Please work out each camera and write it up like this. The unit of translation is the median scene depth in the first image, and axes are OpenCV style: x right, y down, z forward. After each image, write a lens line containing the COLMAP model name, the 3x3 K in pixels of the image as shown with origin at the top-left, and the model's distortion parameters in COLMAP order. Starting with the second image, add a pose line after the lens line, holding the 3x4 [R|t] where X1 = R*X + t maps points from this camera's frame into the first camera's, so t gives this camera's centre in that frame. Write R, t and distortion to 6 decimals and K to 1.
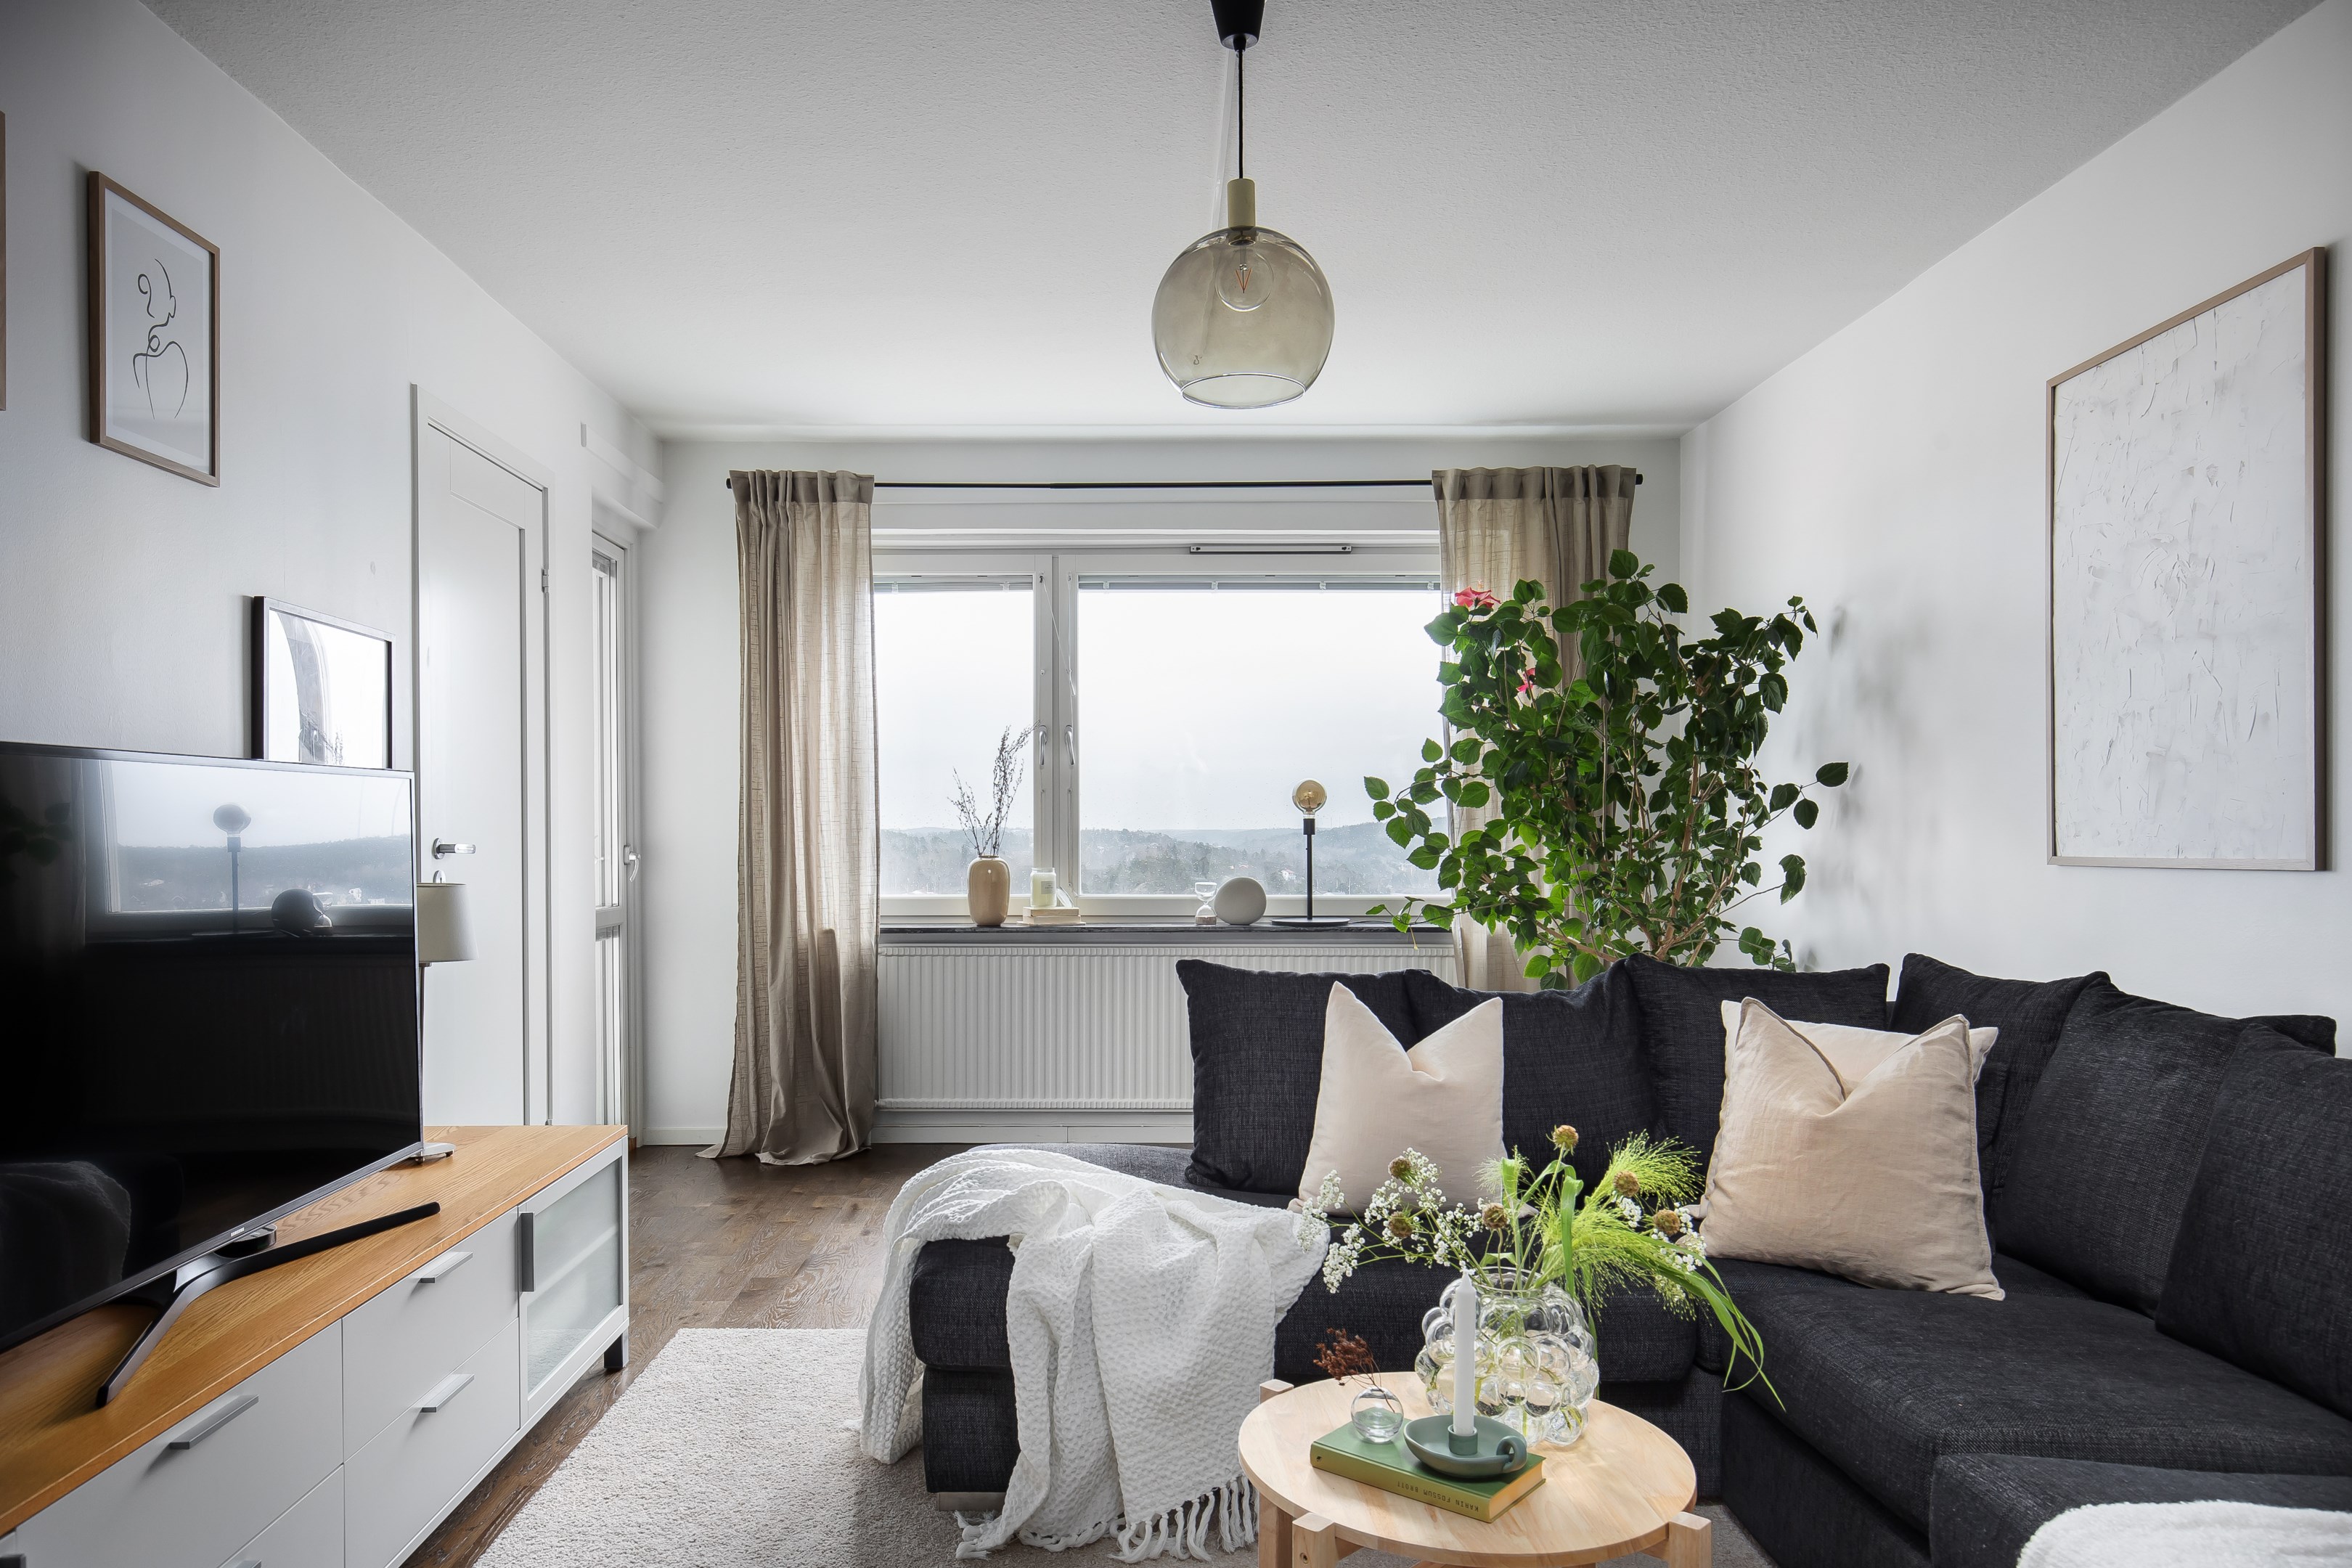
lens RADIAL K [[1469.0, 0, 1171.6], [0, 1469.0, 825.0], [0, 0, 1]] dist [-0.003372, 0.004076]
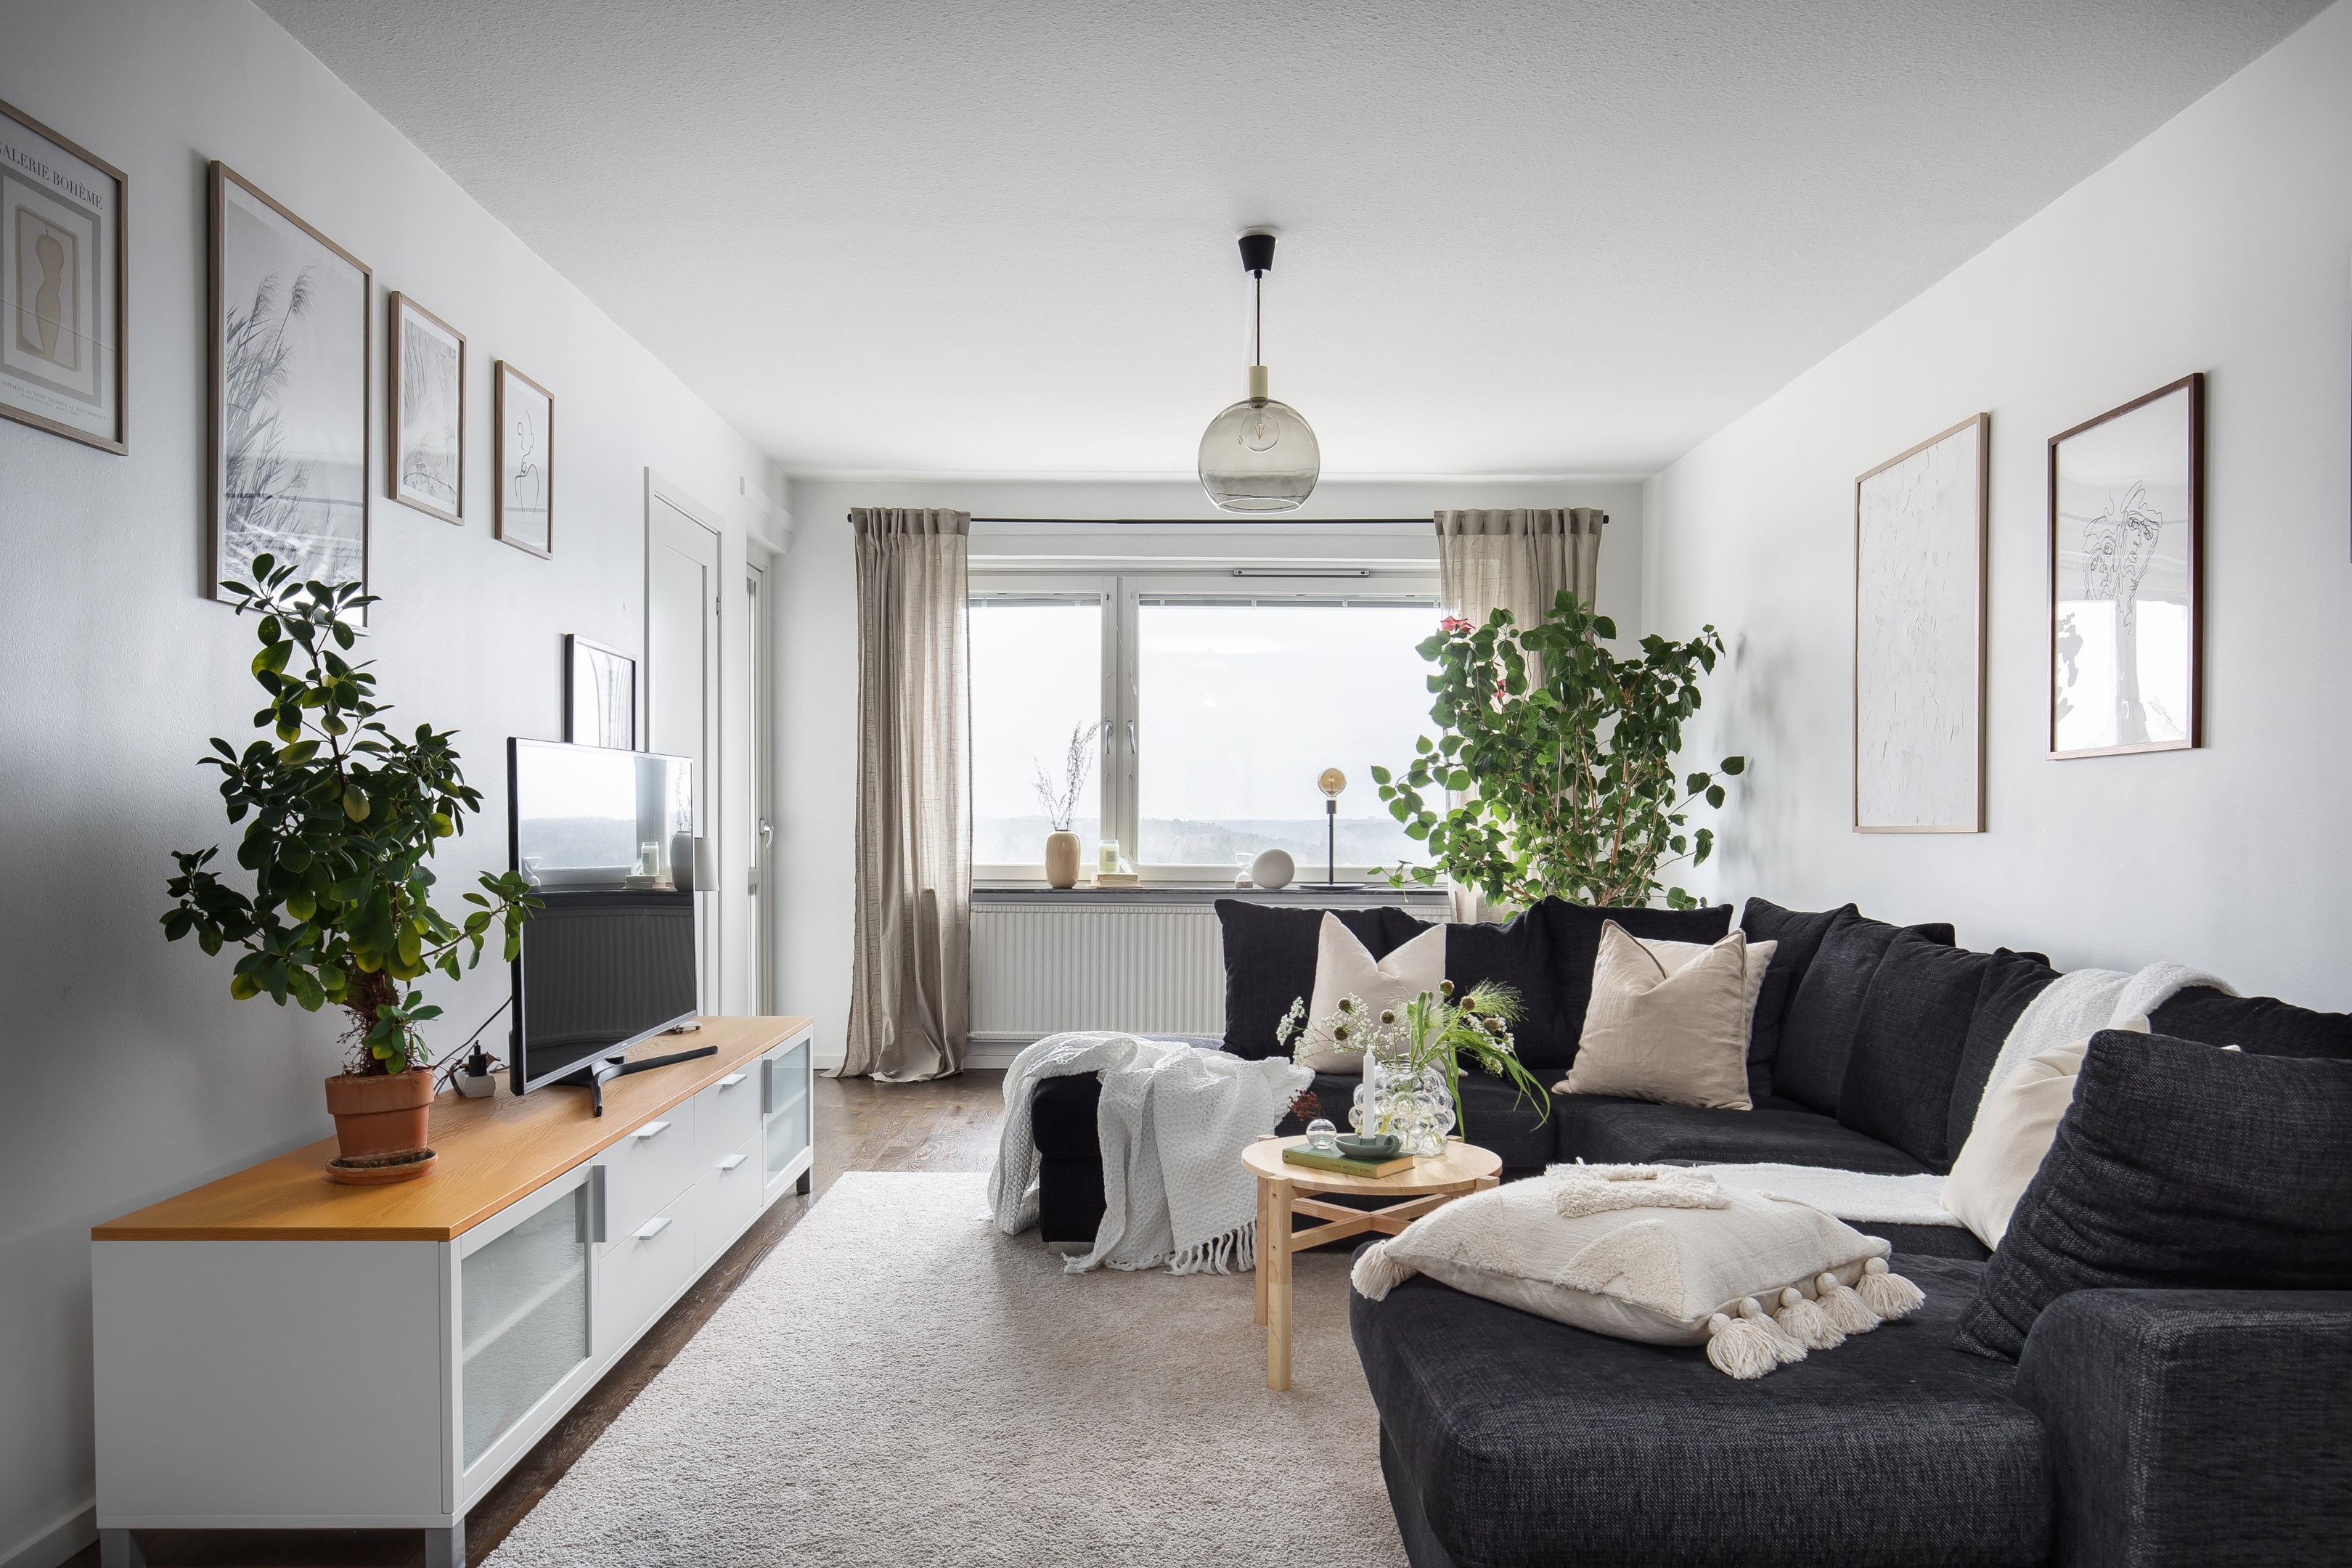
lens RADIAL K [[1623.5, 0, 1183.7], [0, 1623.5, 803.4], [0, 0, 1]] dist [-0.002619, 0.000105]
pose [[0.999622, 0.006696, -0.026669, 0.015280], [-0.006919, 0.999942, -0.008292, 0.017060], [0.026612, 0.008474, 0.999610, -0.539689]]
